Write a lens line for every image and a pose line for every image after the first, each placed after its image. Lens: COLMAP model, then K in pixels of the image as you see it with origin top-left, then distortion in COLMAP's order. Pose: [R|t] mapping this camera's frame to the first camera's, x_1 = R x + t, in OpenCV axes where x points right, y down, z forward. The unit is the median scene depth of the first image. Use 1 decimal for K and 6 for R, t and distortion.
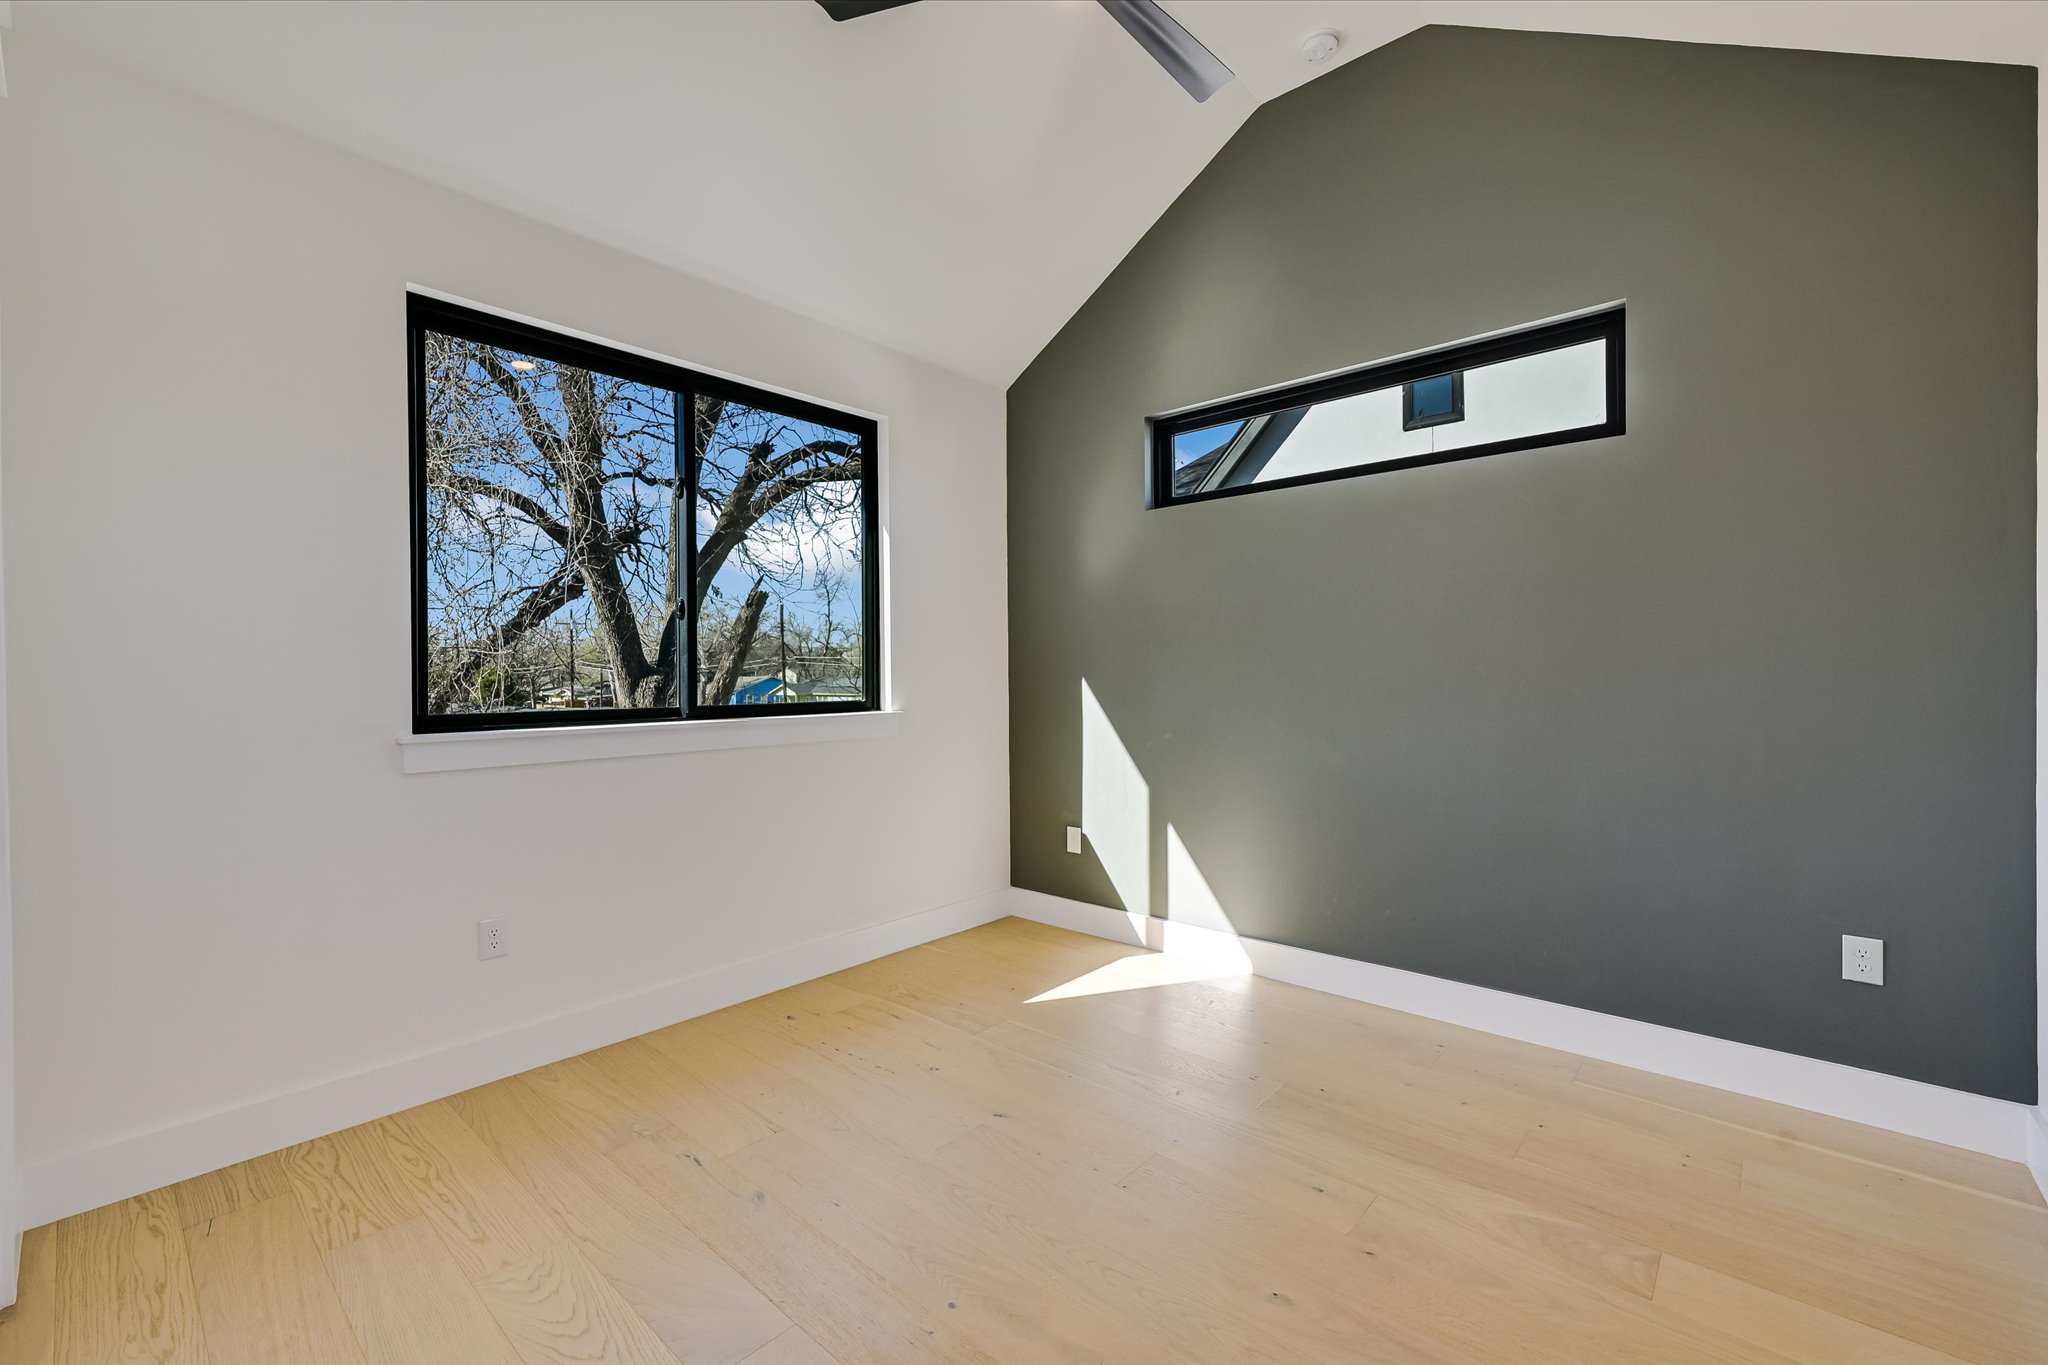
lens RADIAL K [[813.6, 0, 1043.4], [0, 813.6, 681.4], [0, 0, 1]] dist [-0.000478, 0.000080]
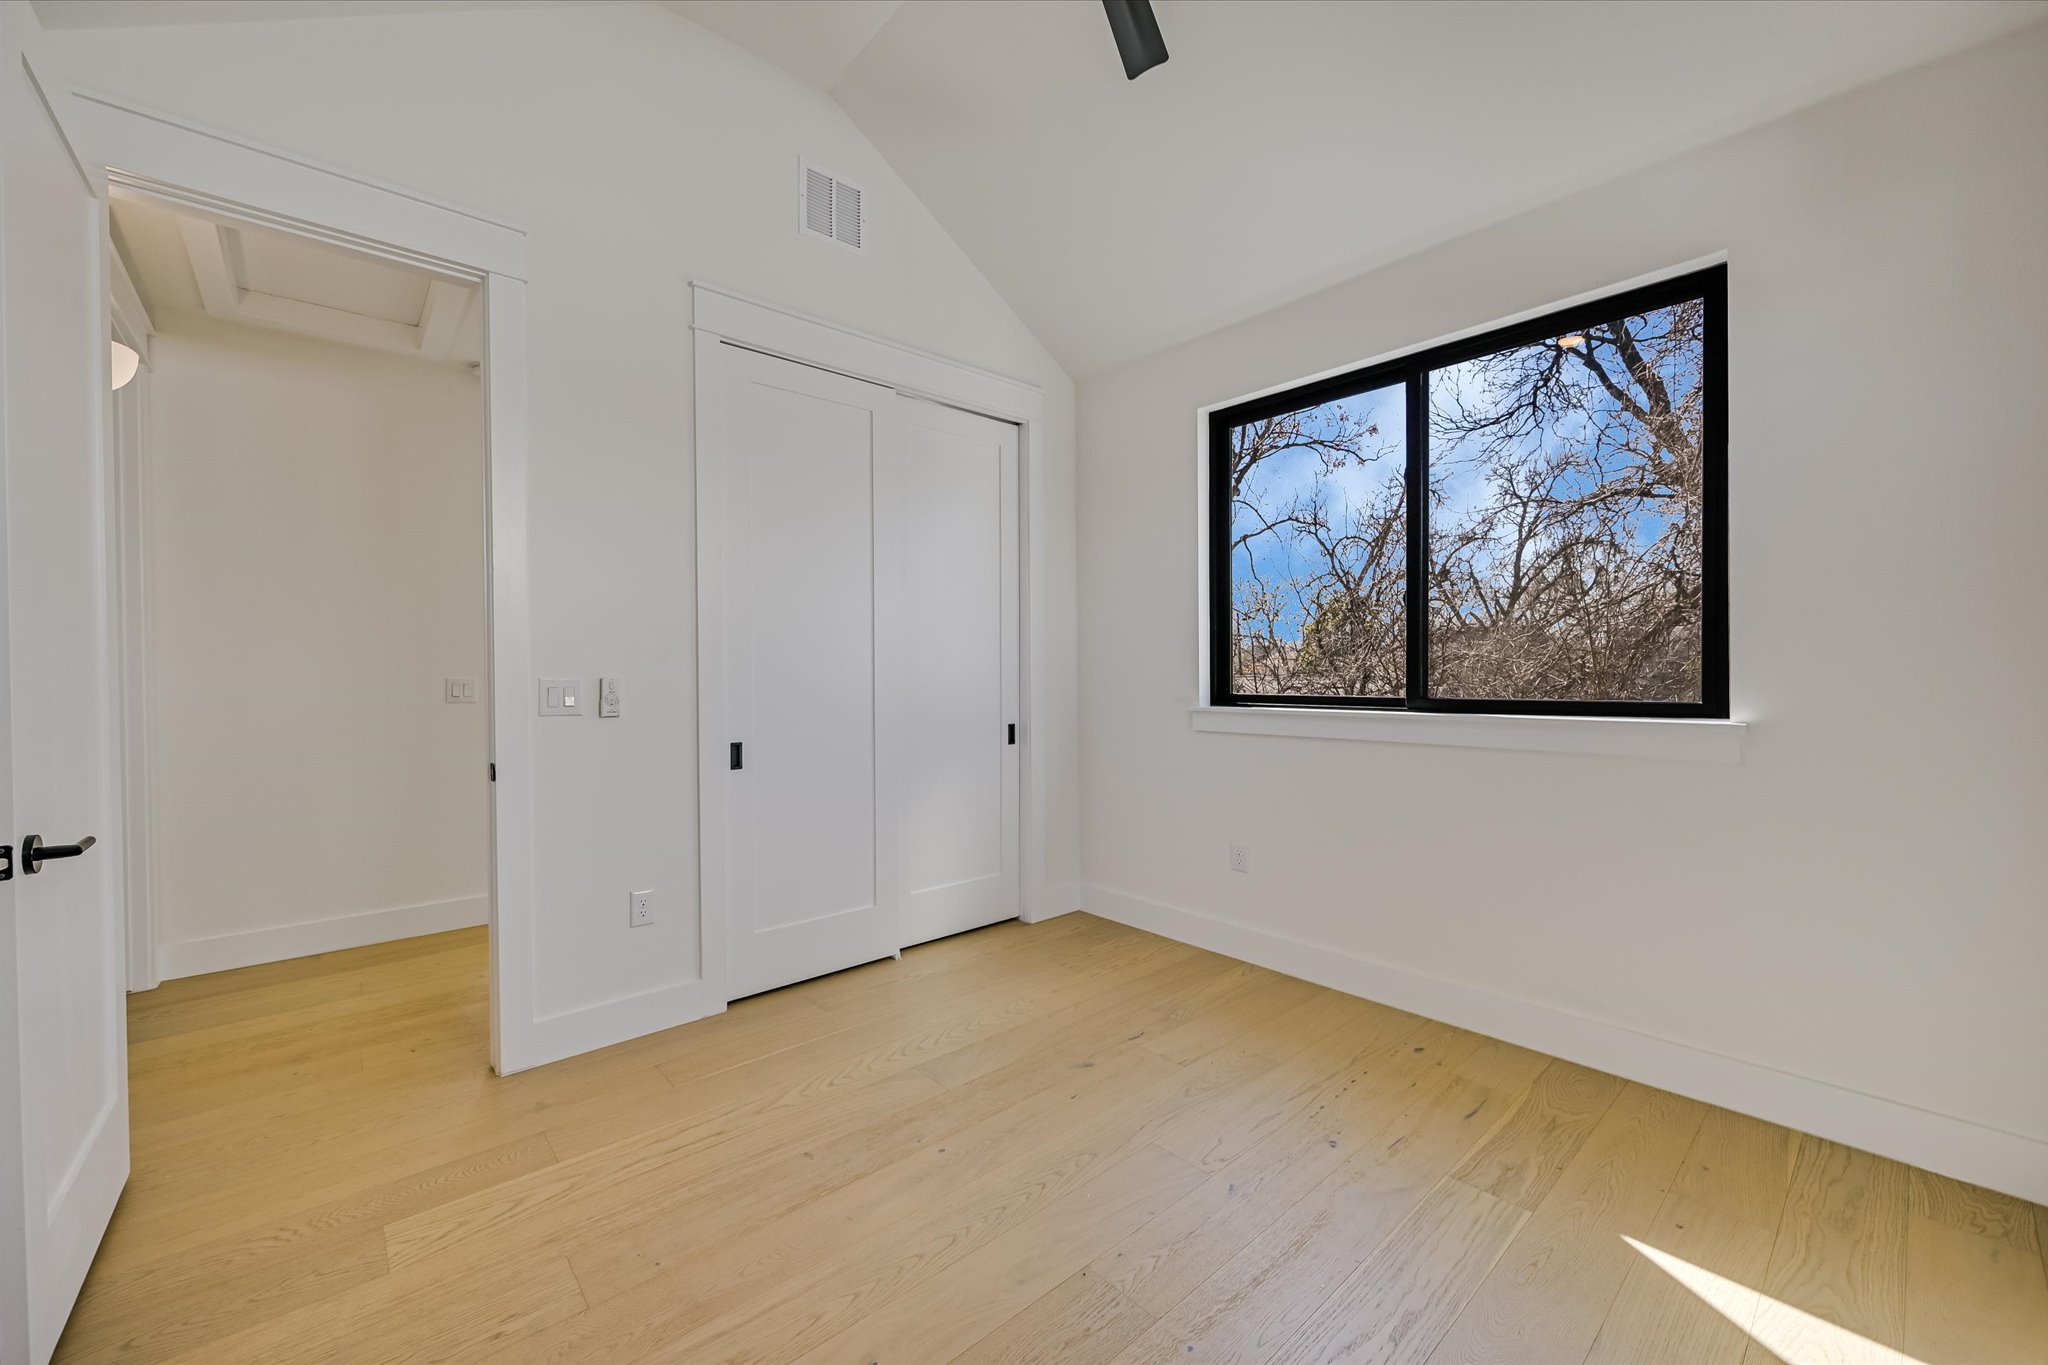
lens RADIAL K [[813.6, 0, 1043.4], [0, 813.6, 681.4], [0, 0, 1]] dist [-0.000478, 0.000080]
pose [[-0.108713, 0.018591, -0.993899, 0.553167], [-0.002138, 0.999818, 0.018935, -0.004942], [0.994071, 0.004183, -0.108654, 0.623066]]
